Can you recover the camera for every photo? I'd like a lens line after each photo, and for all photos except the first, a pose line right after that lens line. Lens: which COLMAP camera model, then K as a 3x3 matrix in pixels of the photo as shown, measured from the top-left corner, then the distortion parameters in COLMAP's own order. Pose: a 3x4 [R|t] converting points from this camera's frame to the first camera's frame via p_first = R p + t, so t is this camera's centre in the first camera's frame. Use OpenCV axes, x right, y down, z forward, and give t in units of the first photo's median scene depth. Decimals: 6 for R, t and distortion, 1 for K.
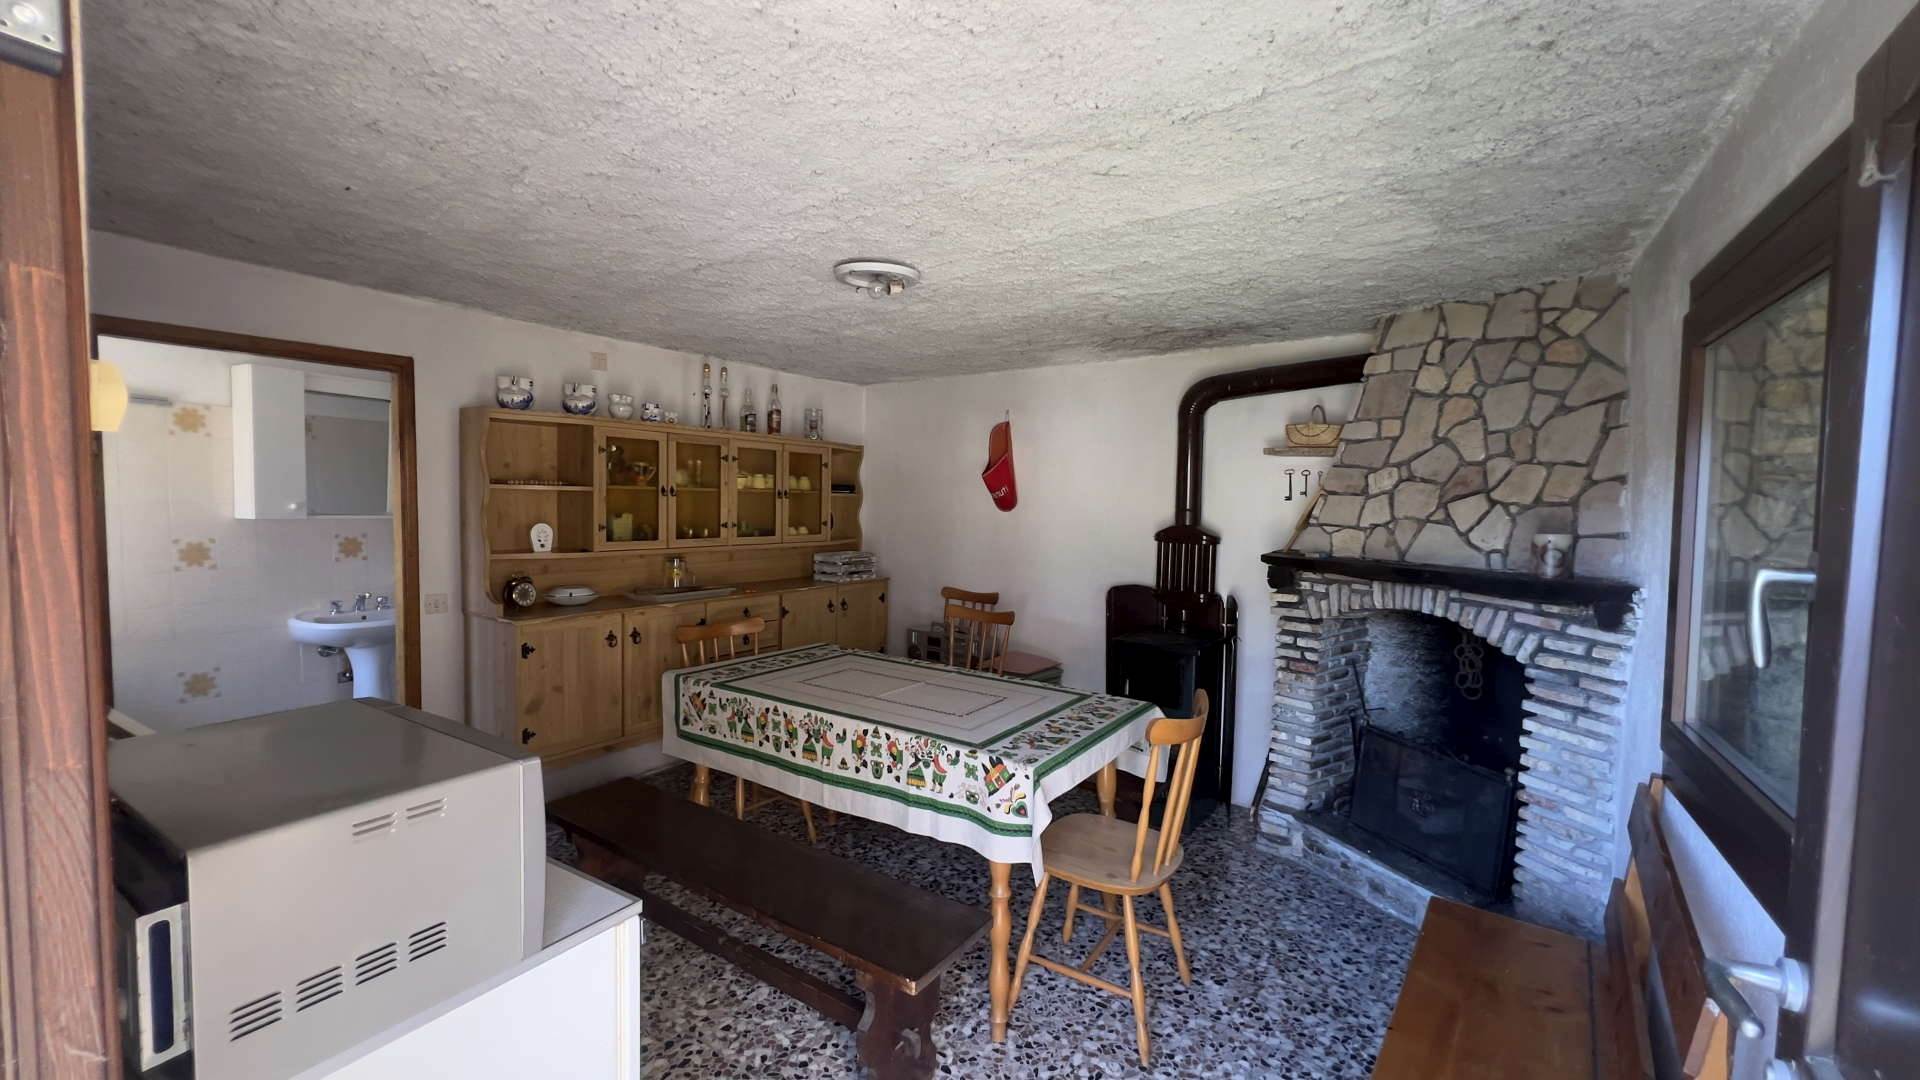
lens RADIAL K [[766.3, 0, 962.1], [0, 766.3, 541.6], [0, 0, 1]] dist [0.000252, 0.000065]
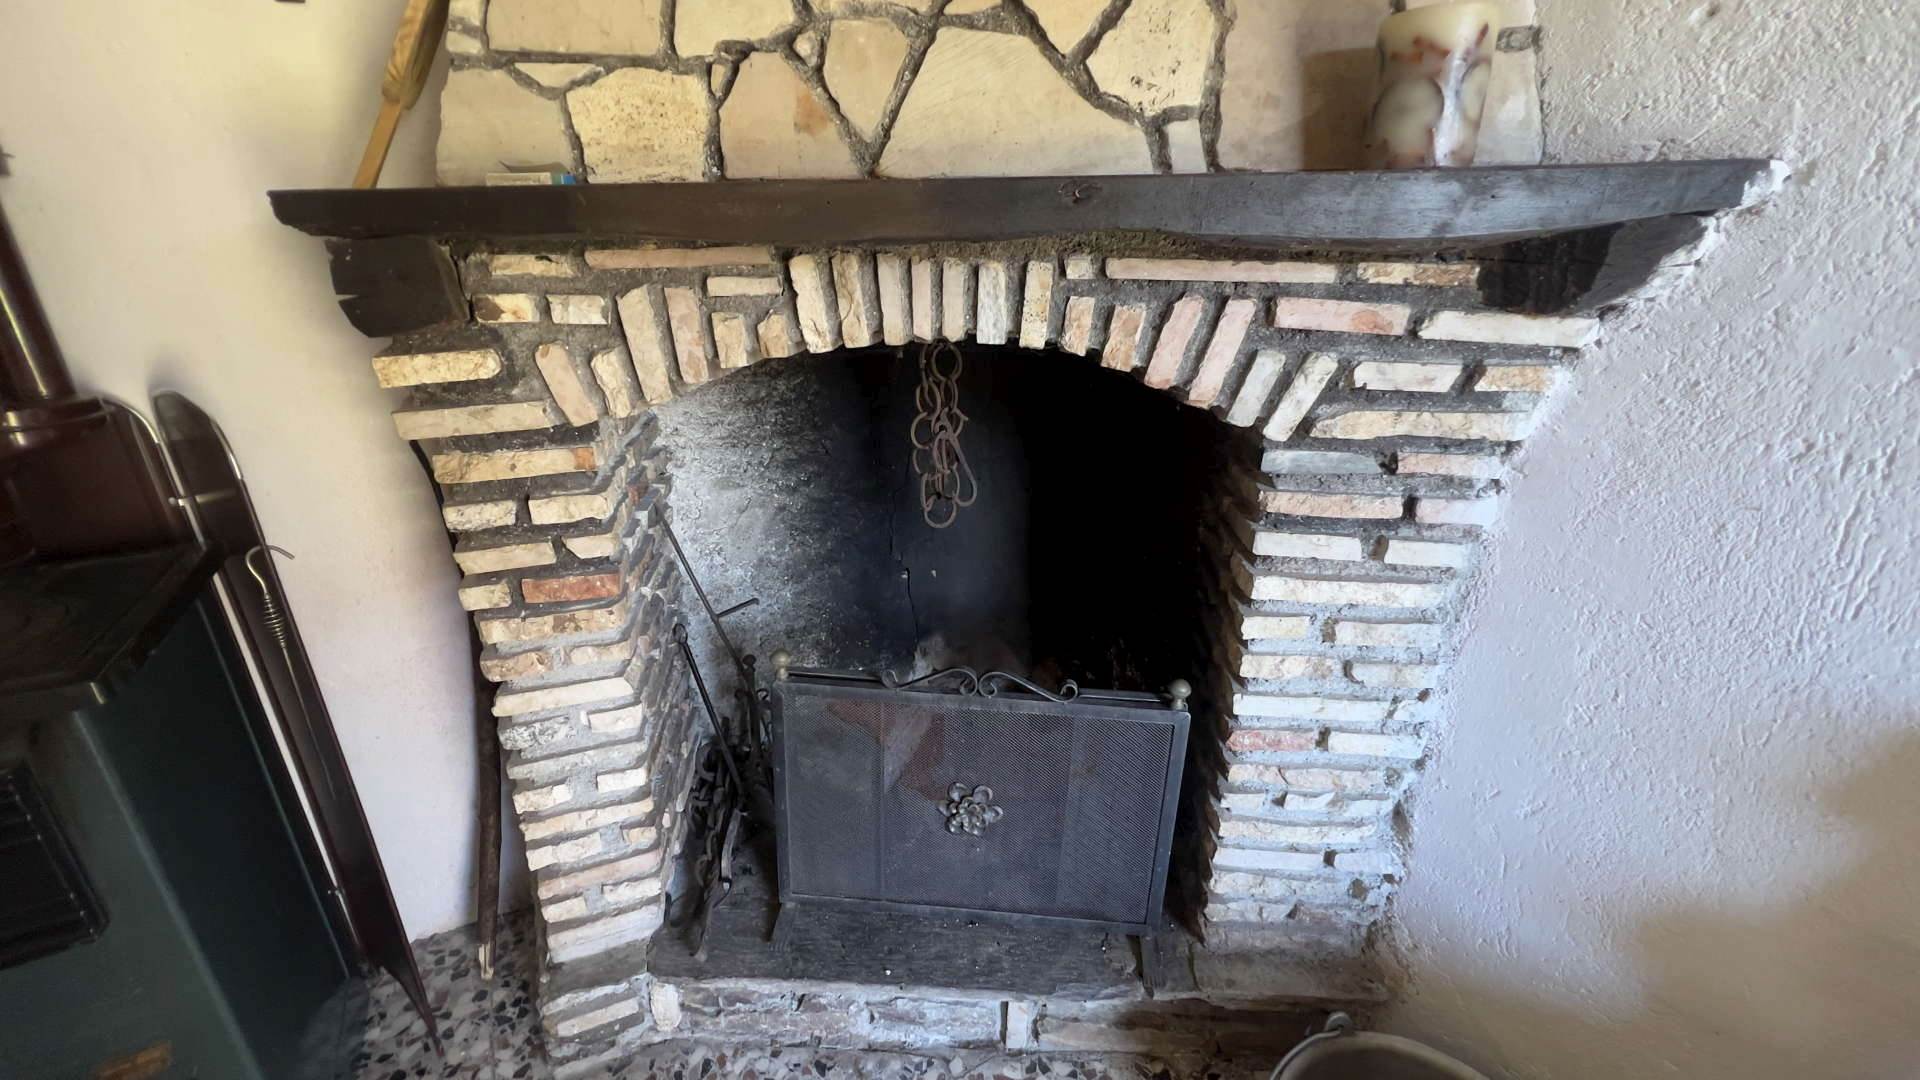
lens RADIAL K [[766.3, 0, 964.3], [0, 766.3, 541.9], [0, 0, 1]] dist [0.000252, 0.000065]
pose [[0.408118, -0.345409, 0.845064, 0.311094], [0.061275, 0.933938, 0.352143, 0.058948], [-0.910870, -0.091934, 0.402322, 0.895810]]
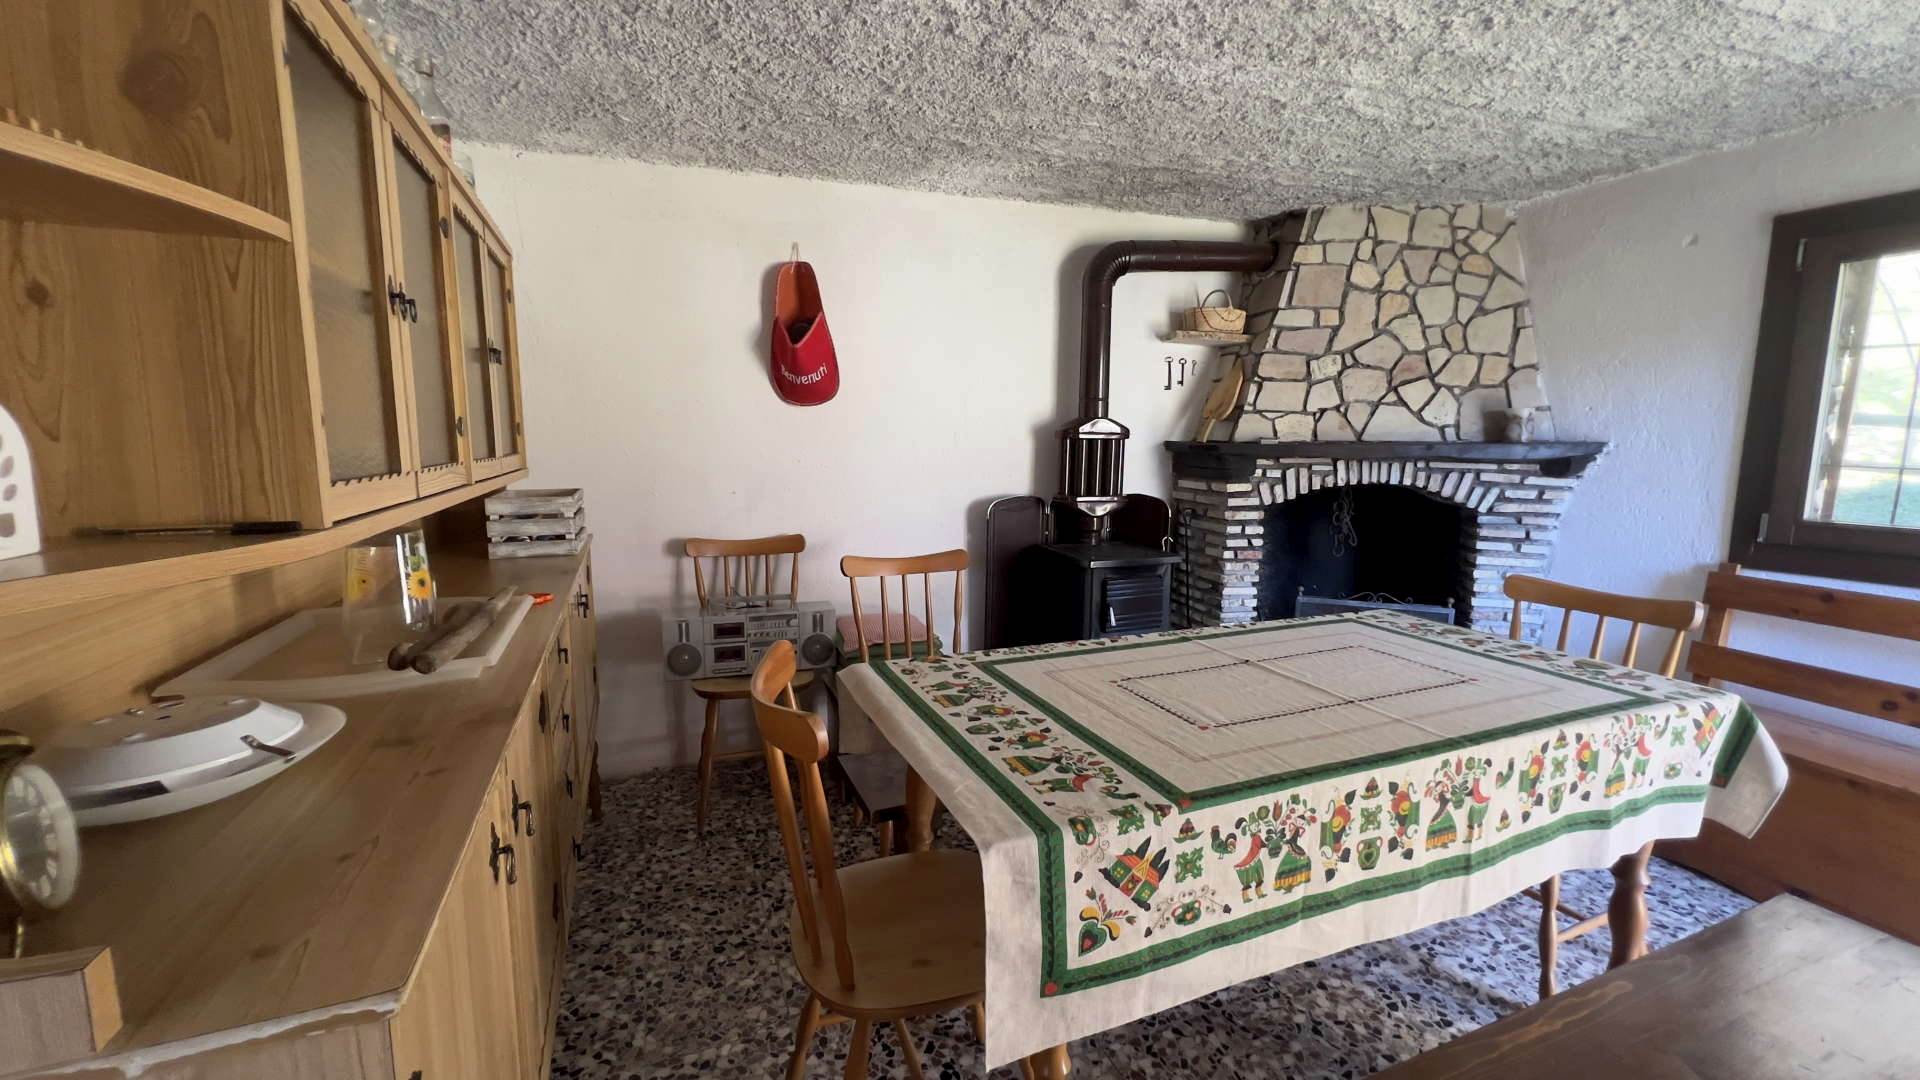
lens RADIAL K [[766.3, 0, 967.0], [0, 766.3, 541.0], [0, 0, 1]] dist [0.000252, 0.000065]
pose [[0.548675, -0.135931, 0.824912, -0.720336], [0.054442, 0.990409, 0.126991, -0.002451], [-0.834262, -0.024767, 0.550812, 0.920813]]
